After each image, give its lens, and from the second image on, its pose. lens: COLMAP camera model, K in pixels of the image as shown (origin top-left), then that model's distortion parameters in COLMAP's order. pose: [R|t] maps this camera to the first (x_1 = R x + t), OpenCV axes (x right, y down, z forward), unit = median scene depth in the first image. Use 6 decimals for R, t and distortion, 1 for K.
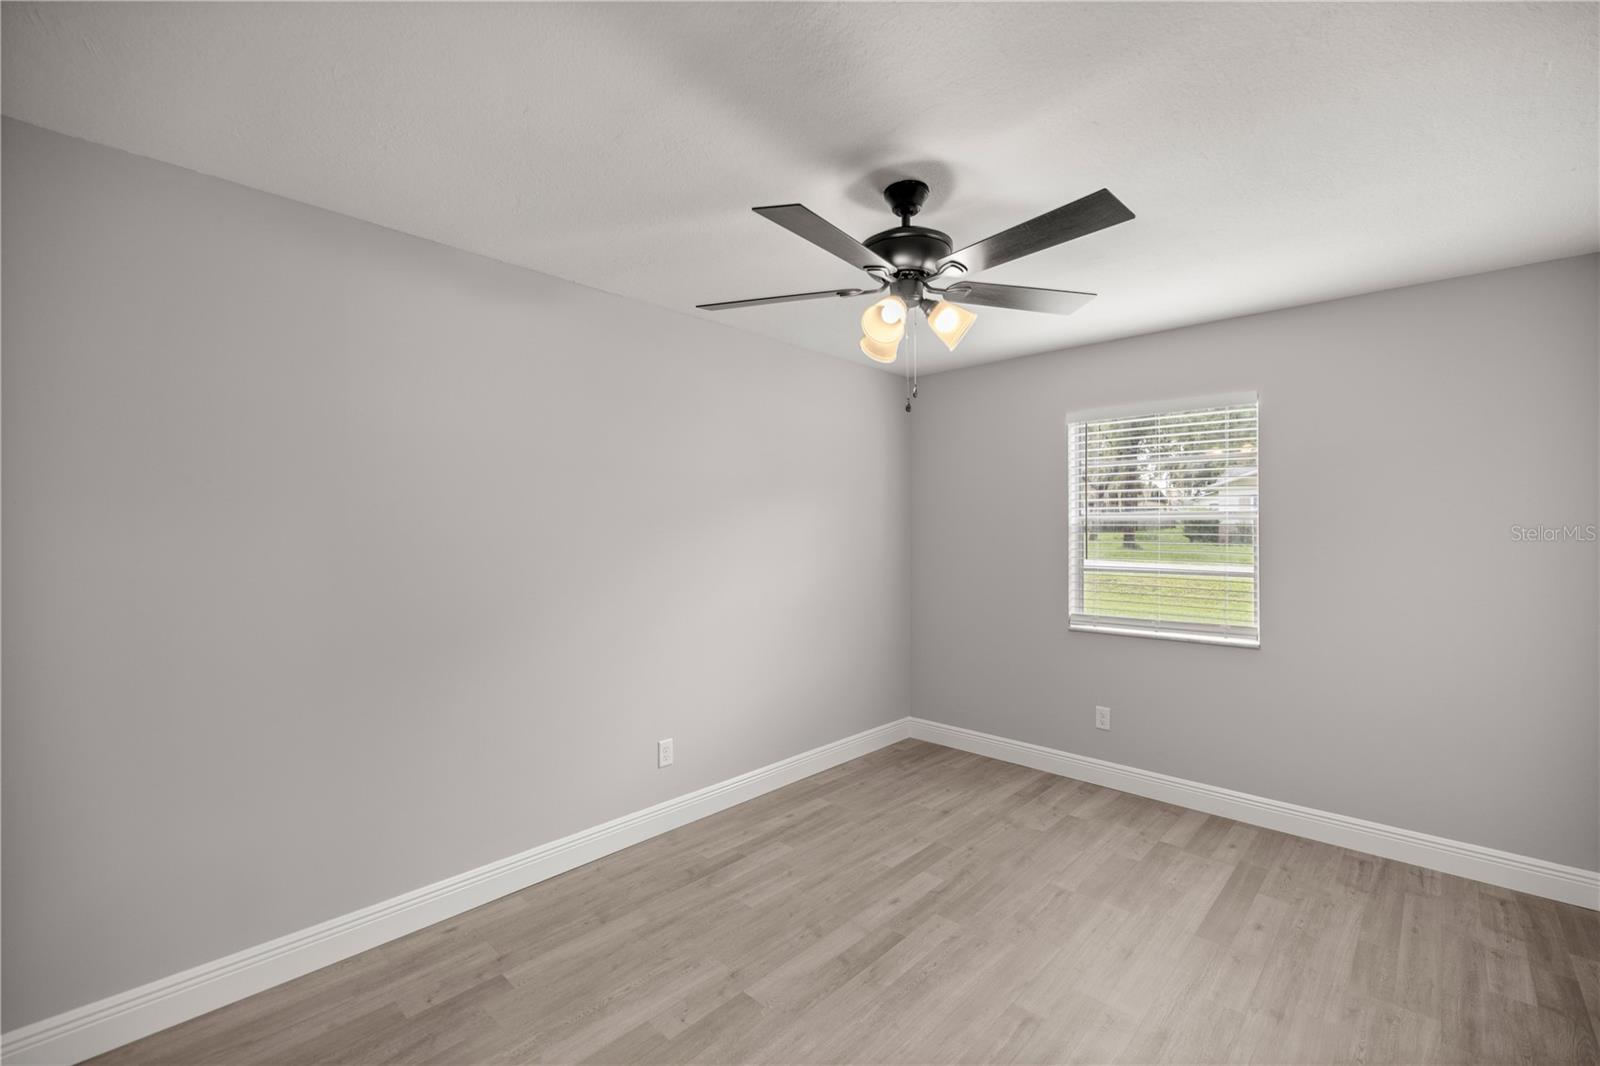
lens RADIAL K [[683.6, 0, 800.0], [0, 683.6, 533.0], [0, 0, 1]] dist [-0.000302, -0.000106]
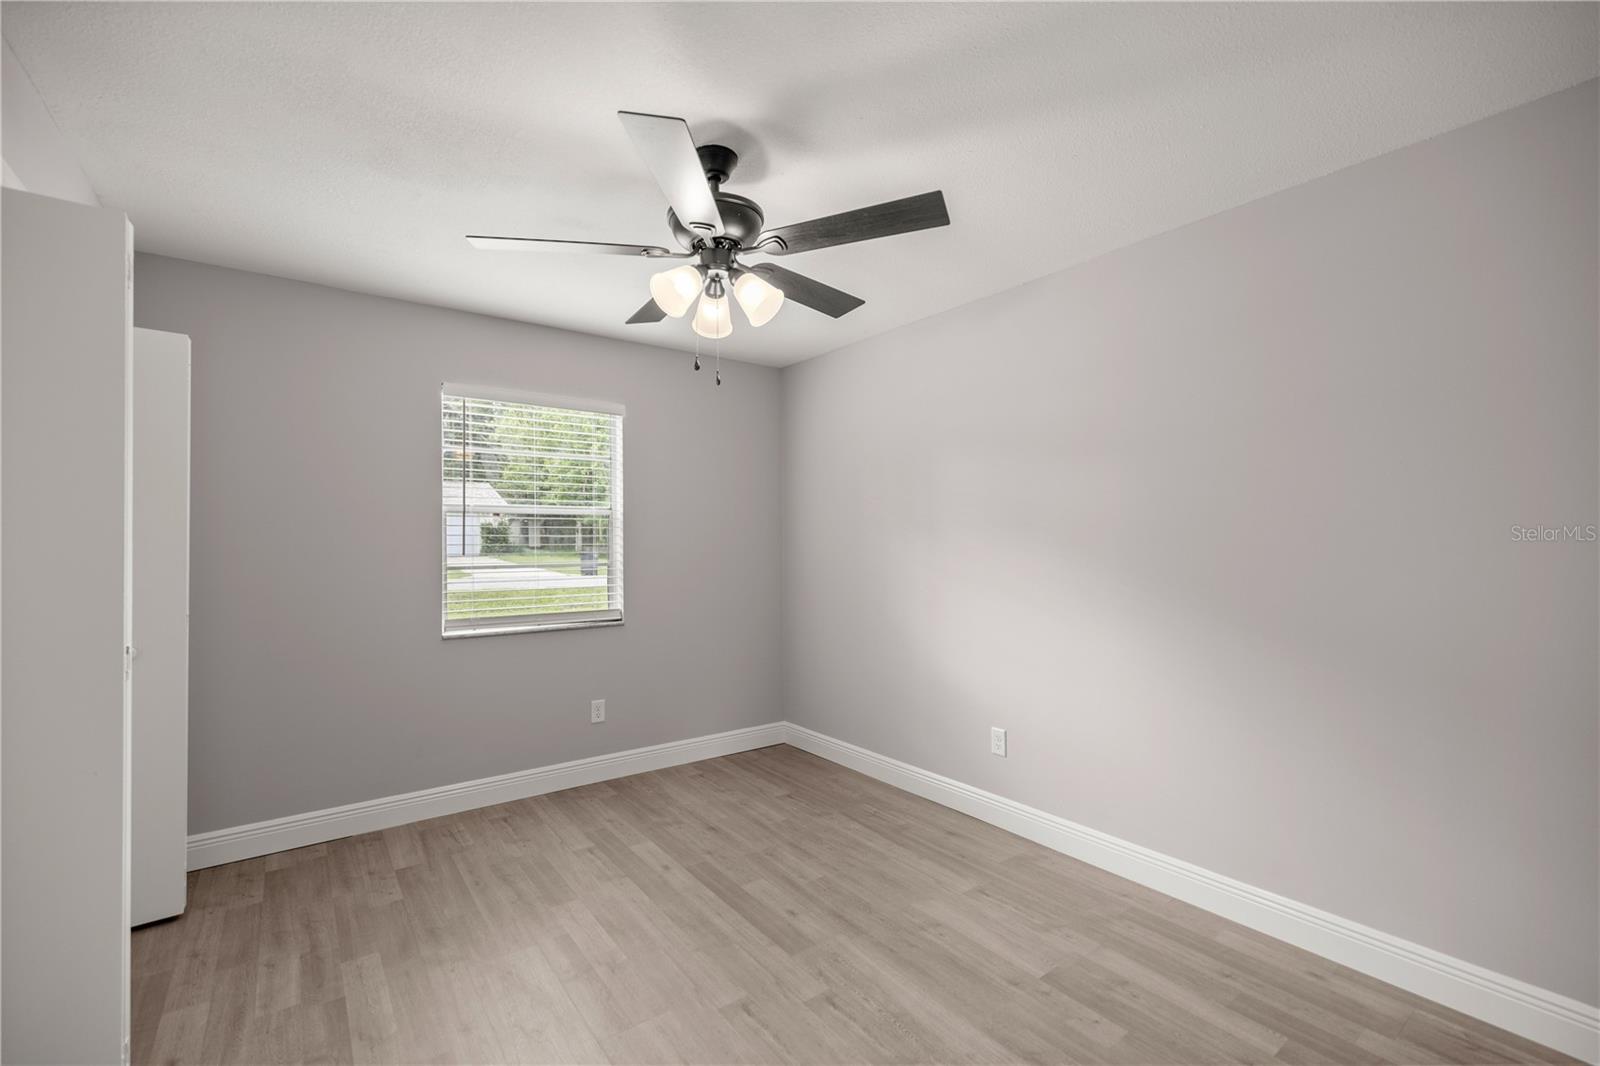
lens RADIAL K [[721.9, 0, 800.0], [0, 721.9, 533.0], [0, 0, 1]] dist [0.020171, -0.000007]
pose [[0.182517, 0.001075, 0.983202, -1.152737], [-0.002804, 0.999996, -0.000573, 0.026863], [-0.983199, -0.002652, 0.182519, 1.123205]]
